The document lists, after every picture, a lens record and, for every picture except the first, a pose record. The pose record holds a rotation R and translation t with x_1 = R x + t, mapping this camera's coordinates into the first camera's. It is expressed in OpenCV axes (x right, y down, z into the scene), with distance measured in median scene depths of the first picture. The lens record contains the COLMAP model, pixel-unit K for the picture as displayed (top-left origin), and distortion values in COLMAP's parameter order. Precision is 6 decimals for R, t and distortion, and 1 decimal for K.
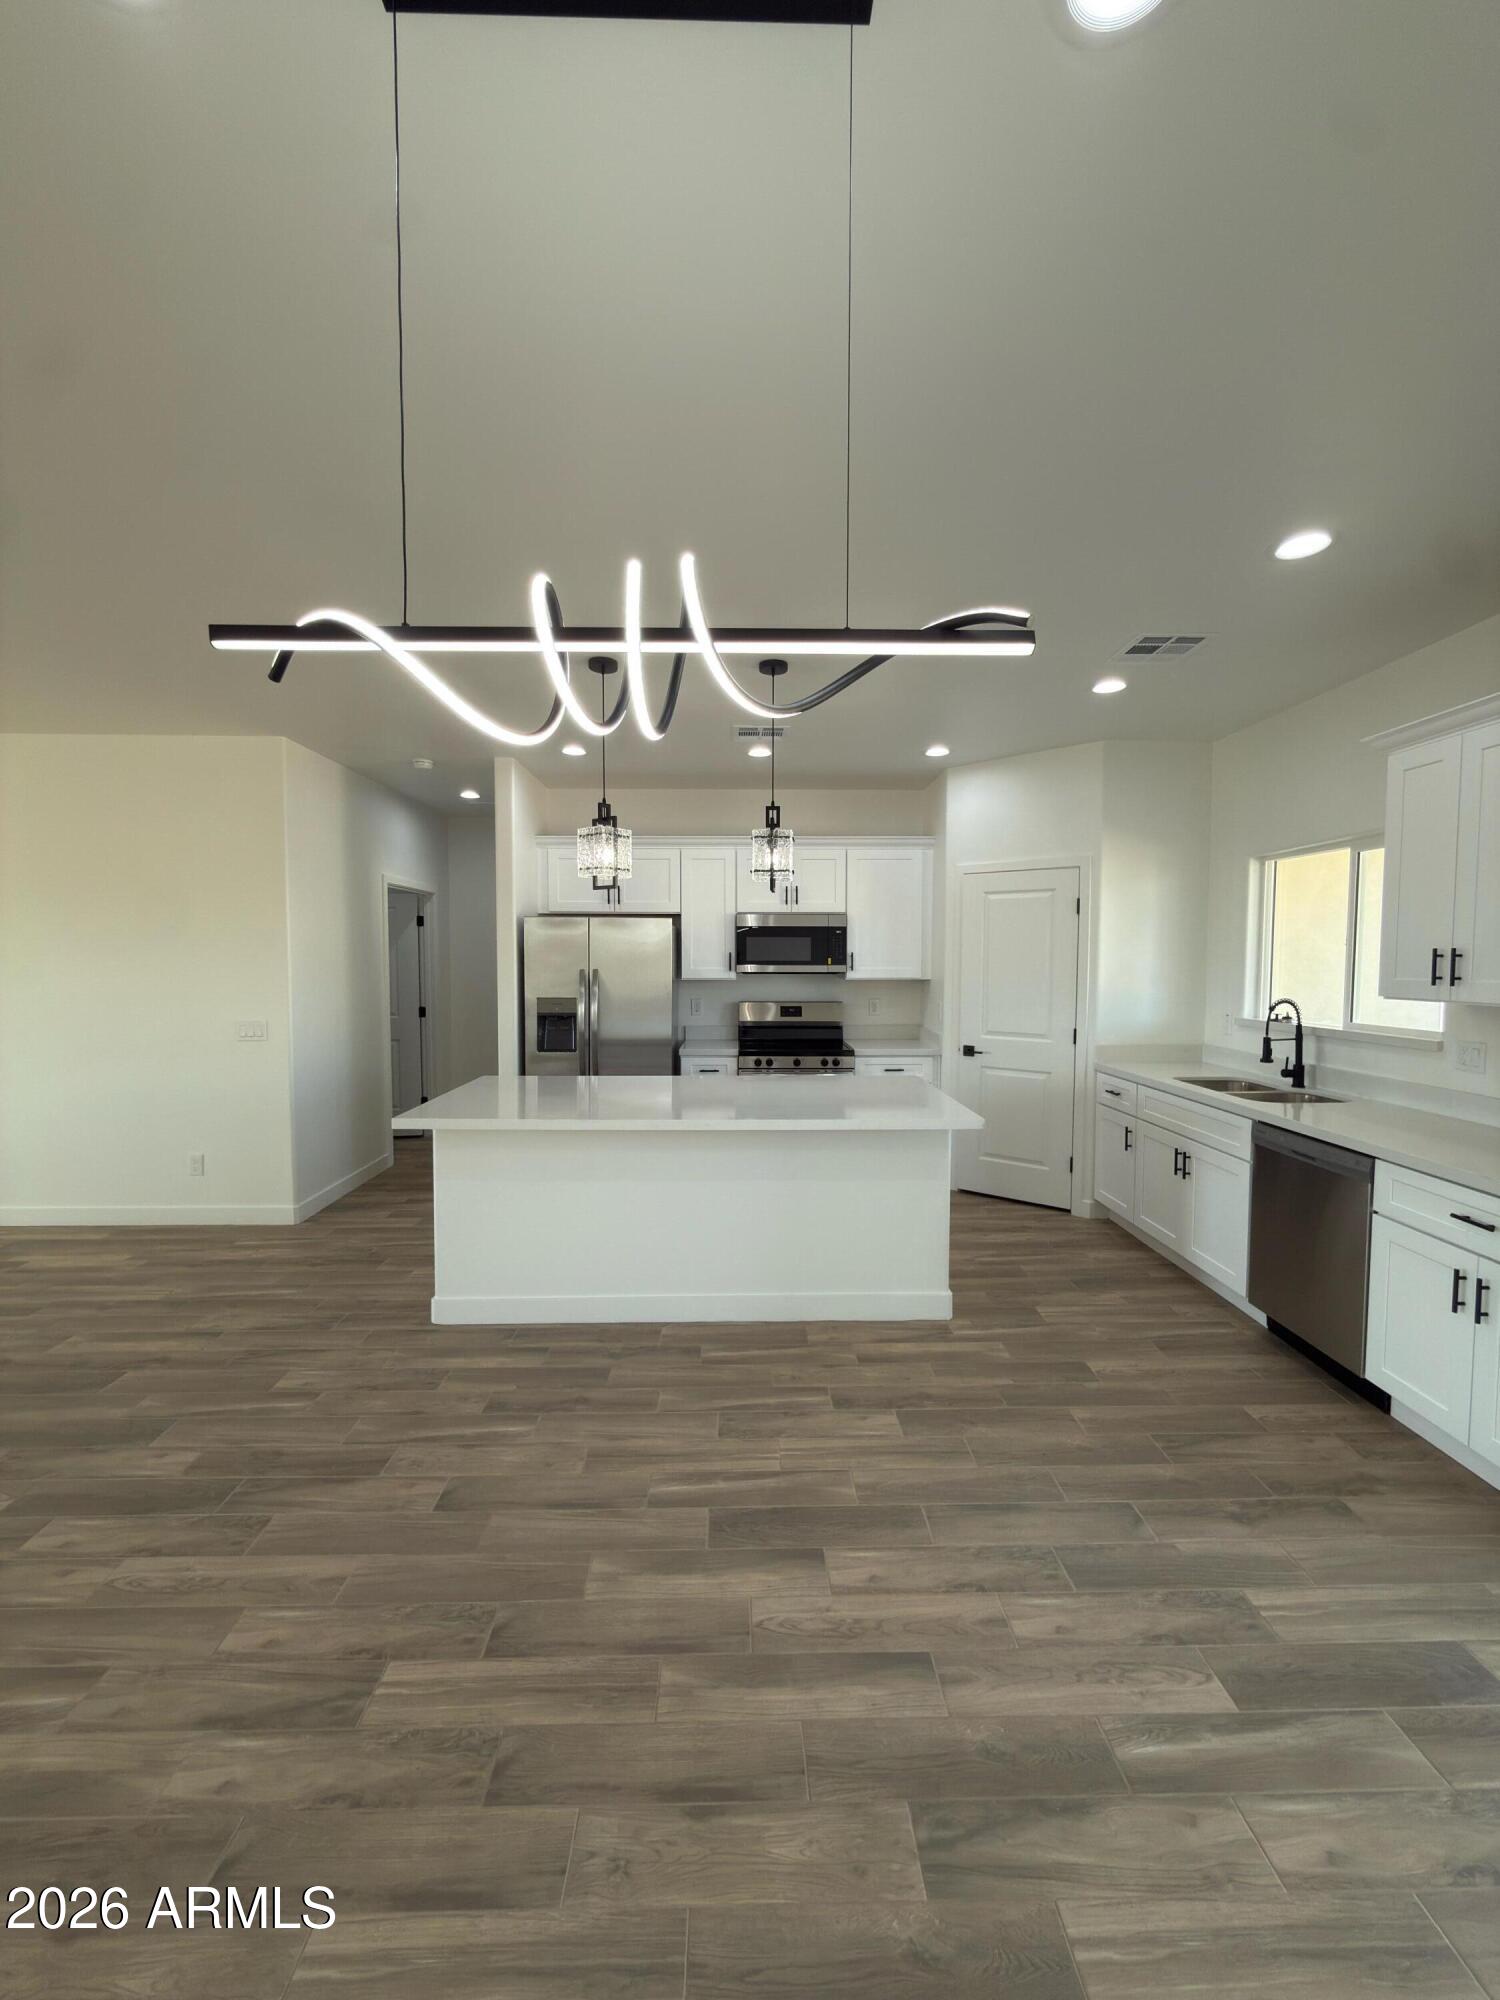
lens RADIAL K [[795.8, 0, 750.0], [0, 795.8, 1000.0], [0, 0, 1]] dist [0.001478, 0.000002]
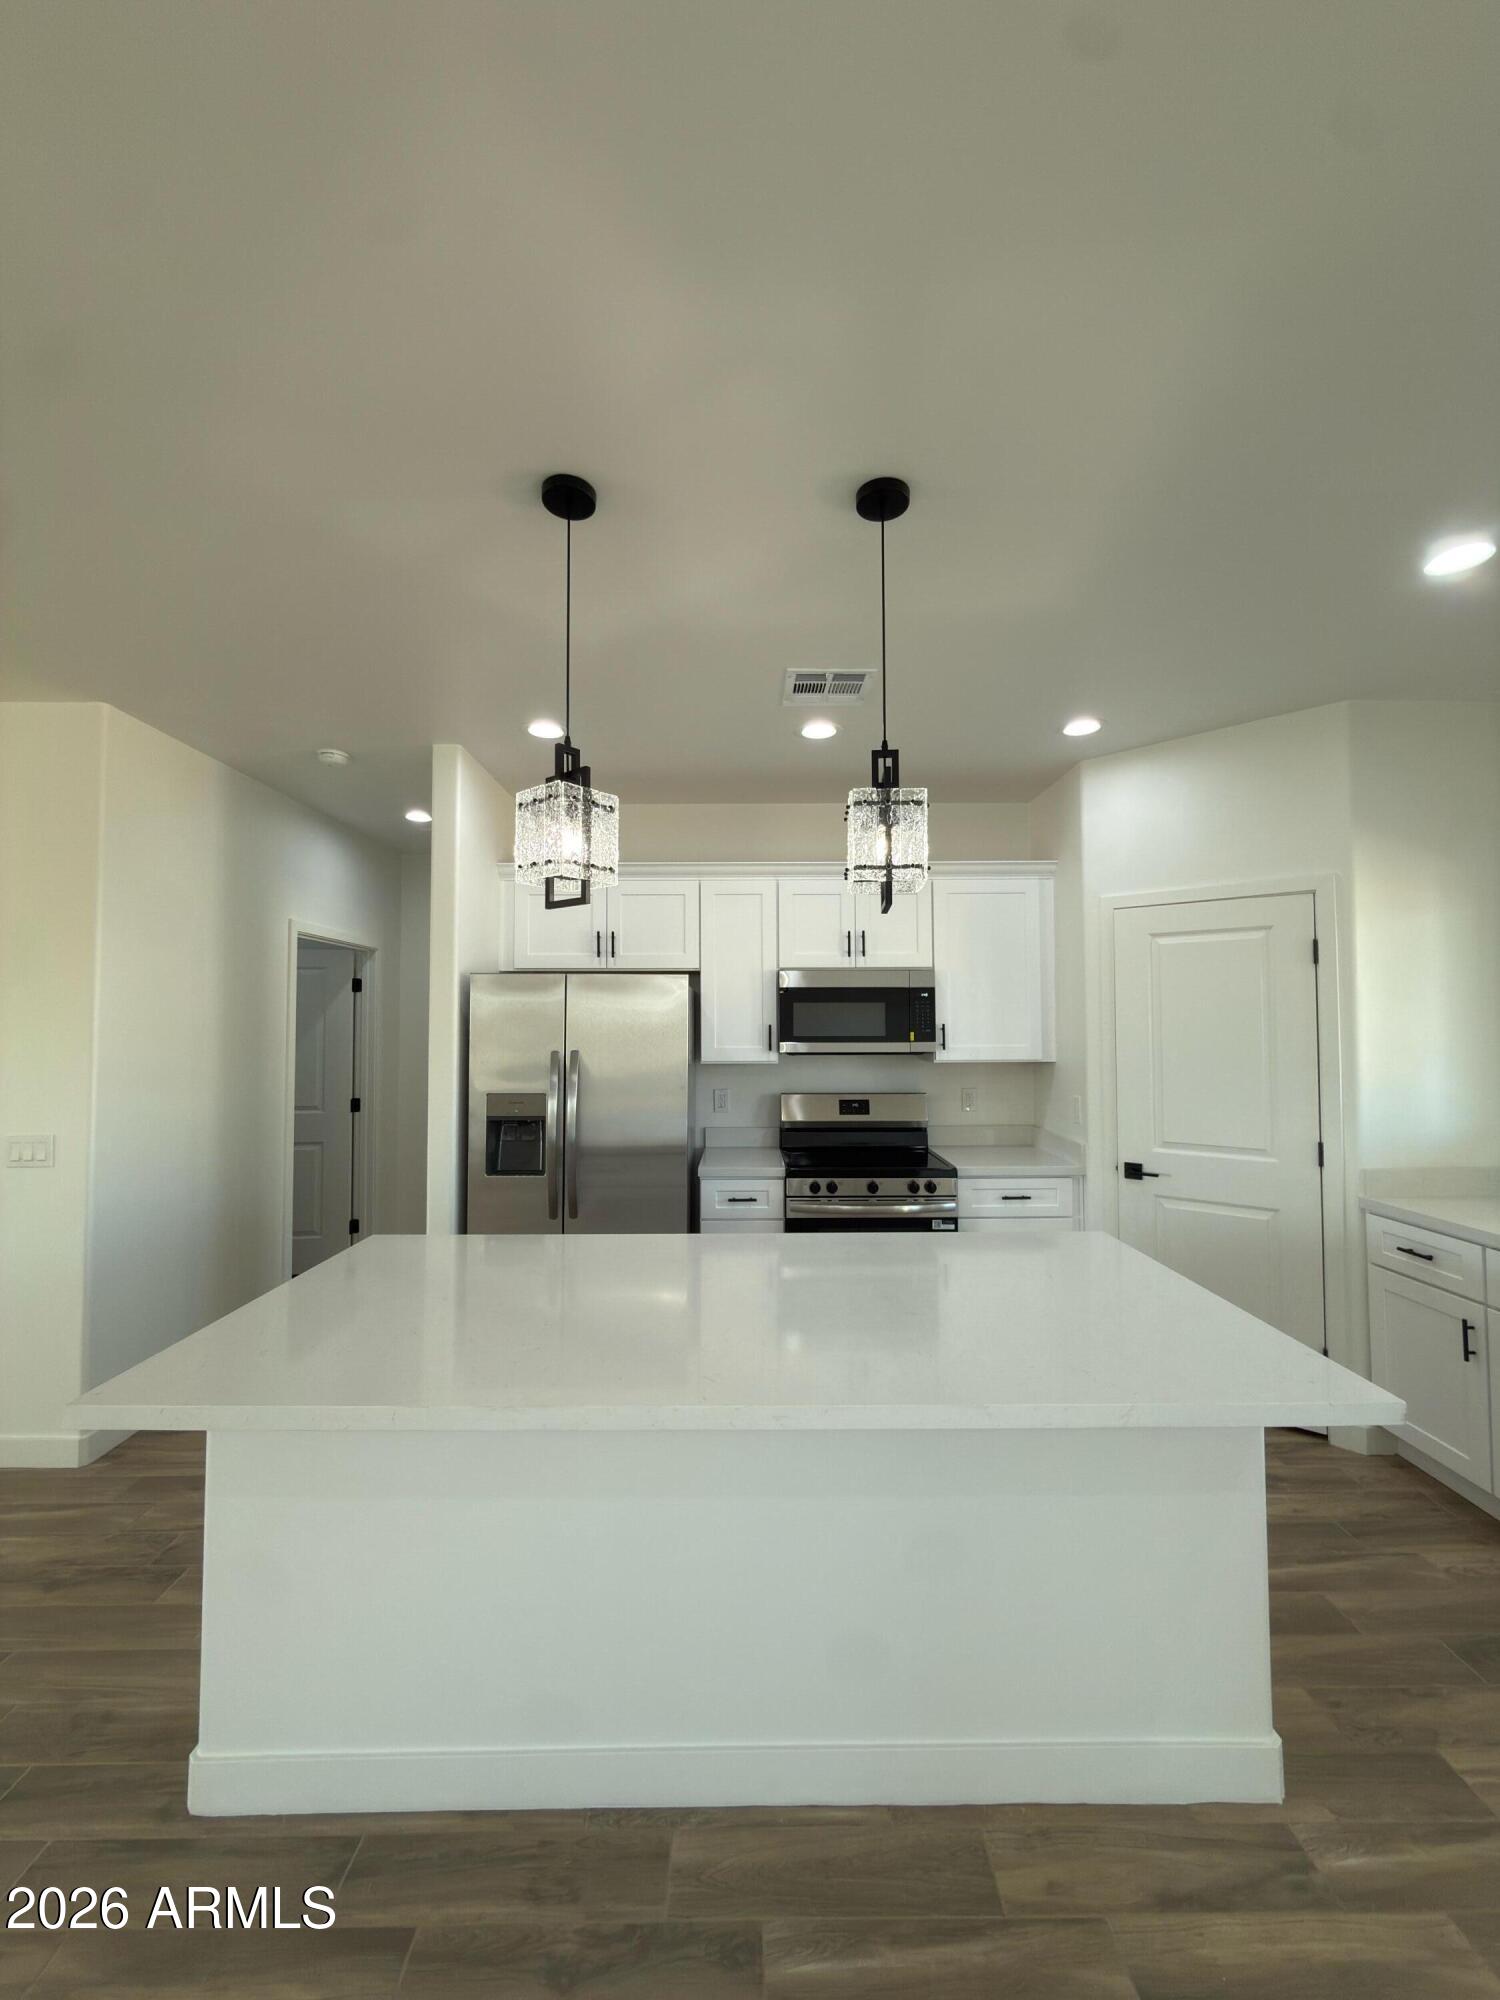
lens RADIAL K [[795.8, 0, 750.0], [0, 795.8, 1000.0], [0, 0, 1]] dist [0.001478, 0.000002]
pose [[0.999916, -0.004767, -0.012017, -0.039779], [0.003672, 0.995977, -0.089537, -0.021621], [0.012395, 0.089486, 0.995911, 0.346295]]
